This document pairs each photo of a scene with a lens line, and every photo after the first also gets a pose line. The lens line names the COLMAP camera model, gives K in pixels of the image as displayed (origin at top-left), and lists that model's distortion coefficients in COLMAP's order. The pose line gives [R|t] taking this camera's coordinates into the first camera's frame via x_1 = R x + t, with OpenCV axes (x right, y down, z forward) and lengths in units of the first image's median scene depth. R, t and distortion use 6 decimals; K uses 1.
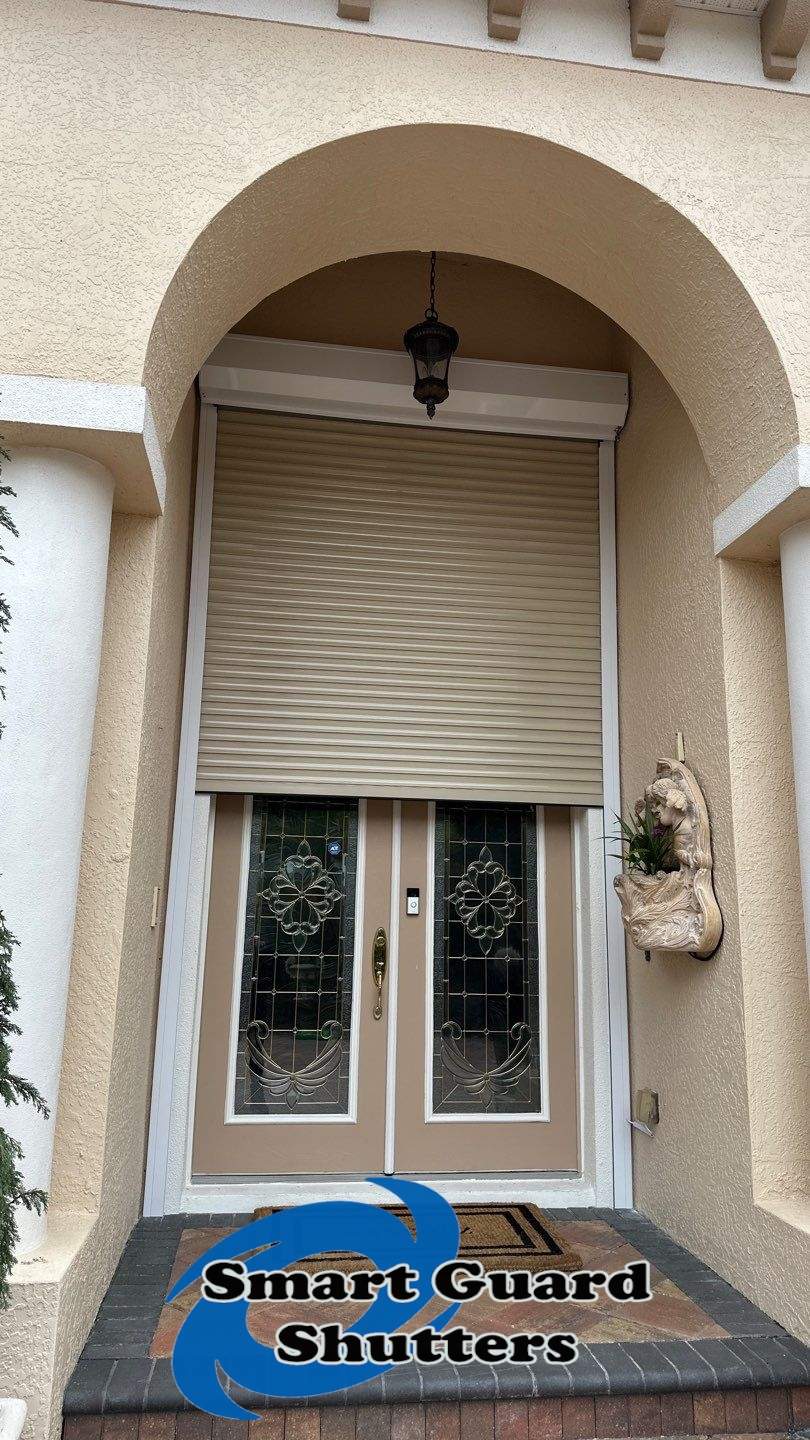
lens RADIAL K [[1009.8, 0, 417.0], [0, 1009.8, 720.7], [0, 0, 1]] dist [0.028263, -0.031407]
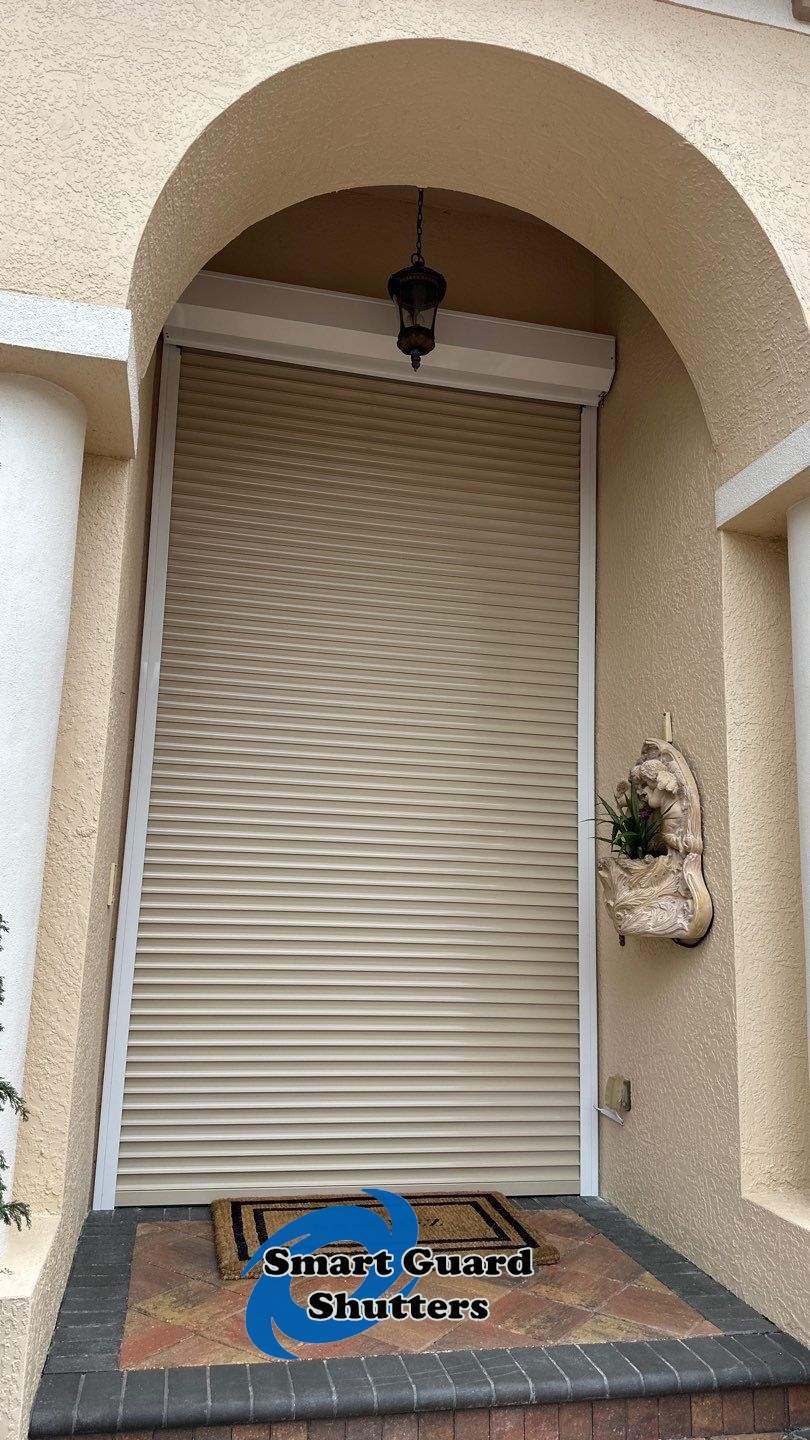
lens RADIAL K [[1011.3, 0, 405.1], [0, 1011.3, 731.6], [0, 0, 1]] dist [0.026041, -0.028632]
pose [[0.997154, 0.025161, 0.071062, -0.066114], [-0.027584, 0.999064, 0.033321, 0.005463], [-0.070157, -0.035186, 0.996915, 0.060715]]
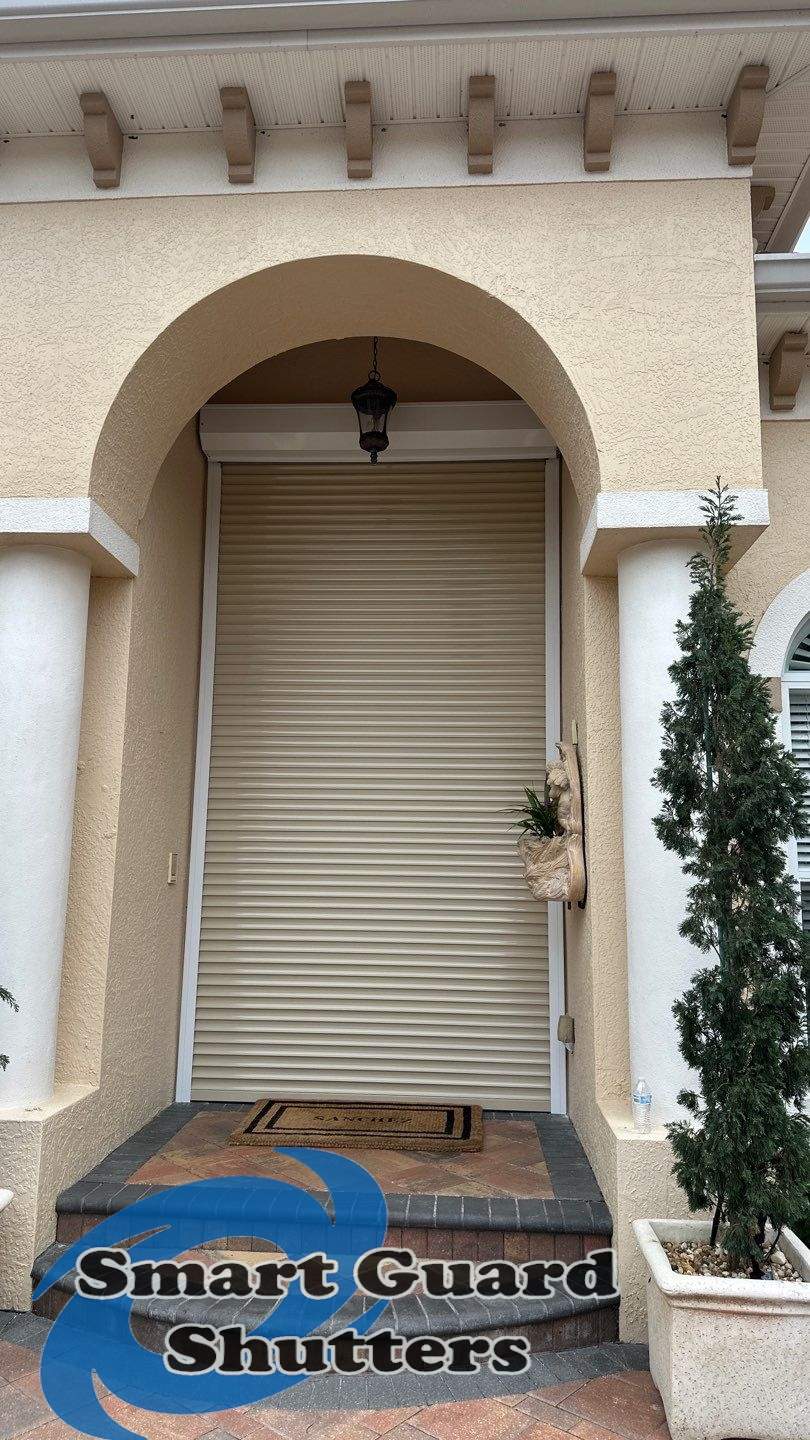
lens RADIAL K [[1004.7, 0, 405.0], [0, 1004.7, 720.0], [0, 0, 1]] dist [0.084641, -0.142897]
pose [[0.978585, -0.036525, -0.202578, 0.345375], [0.045904, 0.998071, 0.041792, -0.053294], [0.200660, -0.050197, 0.978374, -0.229560]]
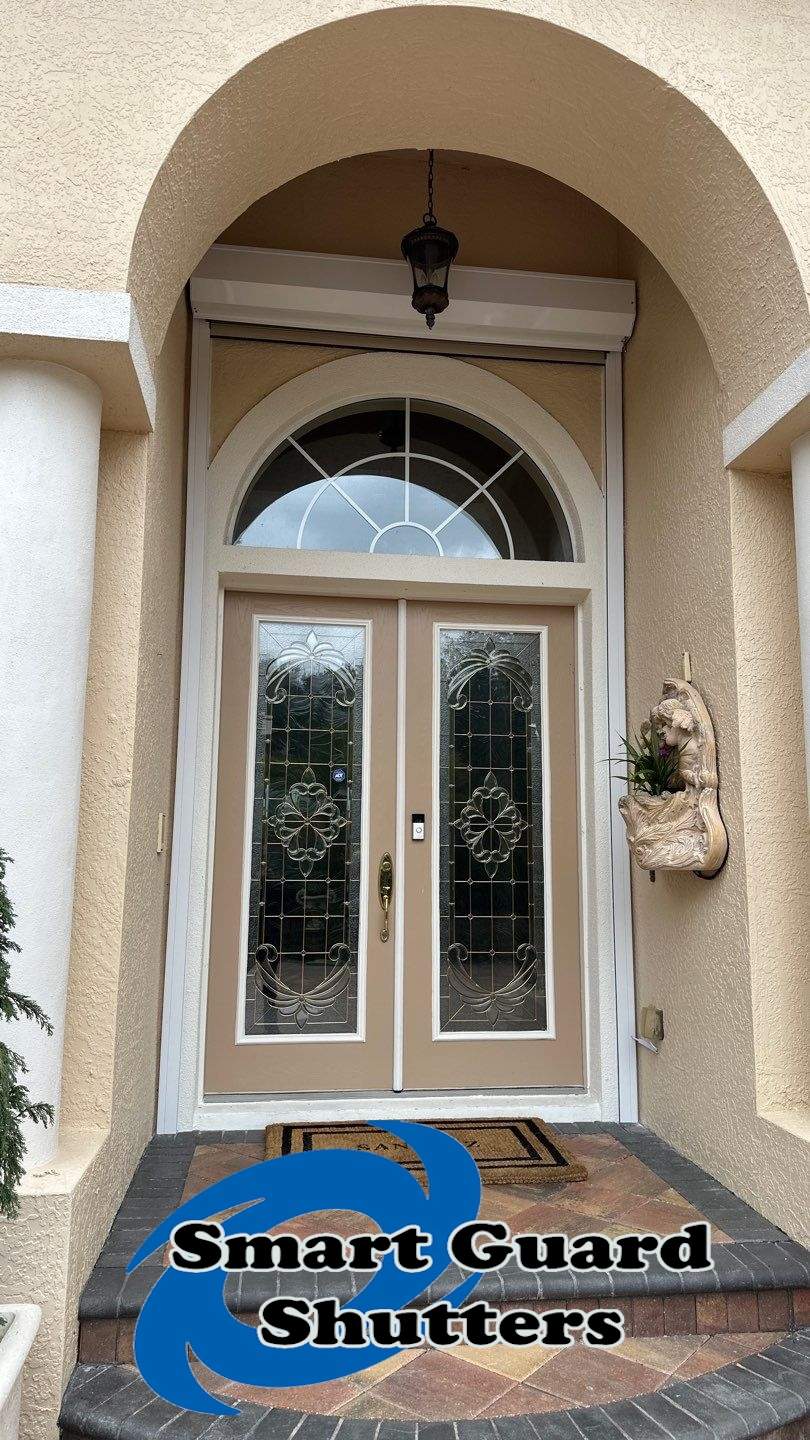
lens RADIAL K [[1009.8, 0, 417.0], [0, 1009.8, 720.7], [0, 0, 1]] dist [0.028263, -0.031407]
pose [[0.999895, -0.011944, -0.008165, 0.005670], [0.012447, 0.997828, 0.064681, 0.013028], [0.007374, -0.064776, 0.997873, 0.013144]]
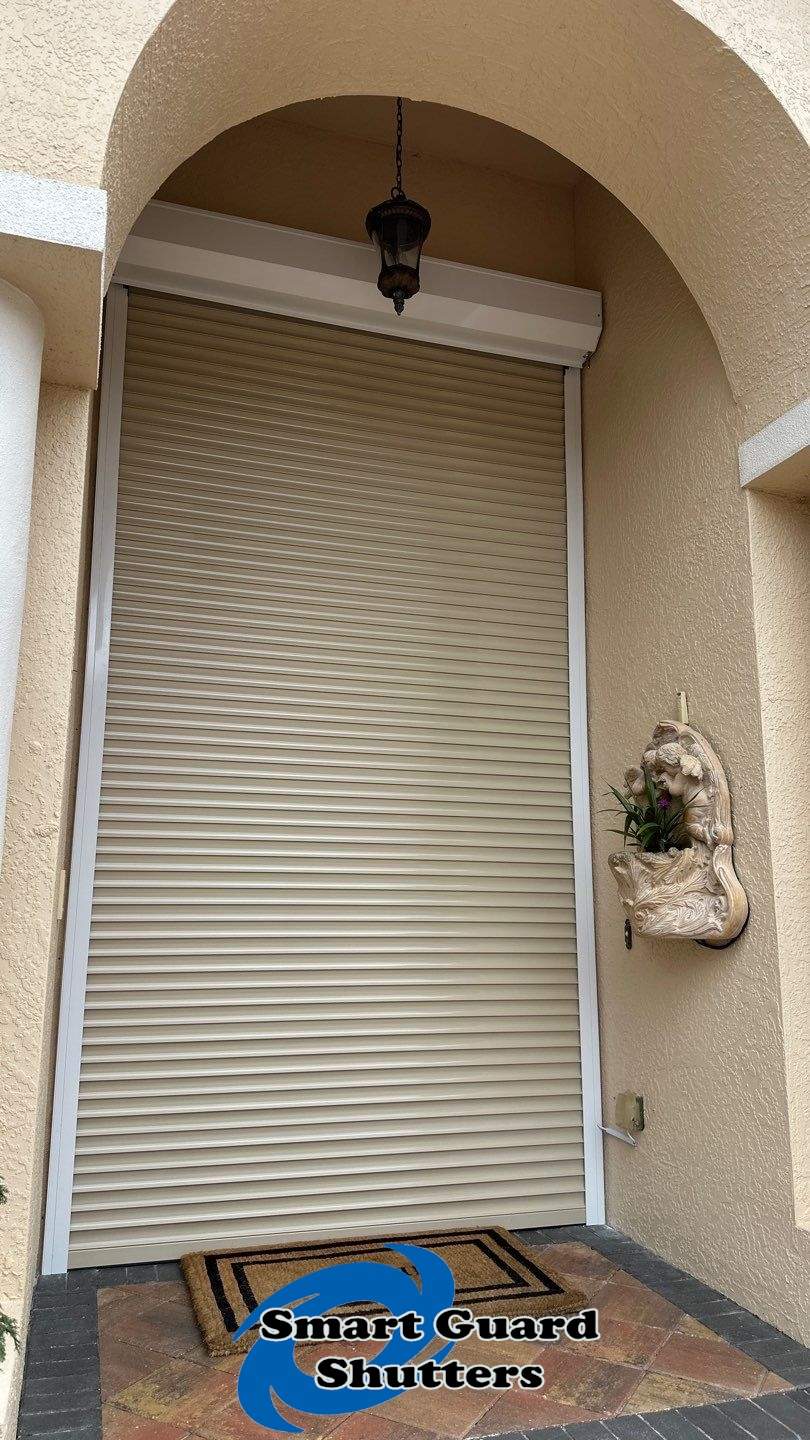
lens RADIAL K [[1013.1, 0, 400.0], [0, 1013.1, 729.4], [0, 0, 1]] dist [0.008939, -0.008243]
pose [[0.987565, 0.015668, 0.156430, -0.136868], [-0.019503, 0.999545, 0.023008, 0.032990], [-0.155999, -0.025773, 0.987421, 0.188620]]
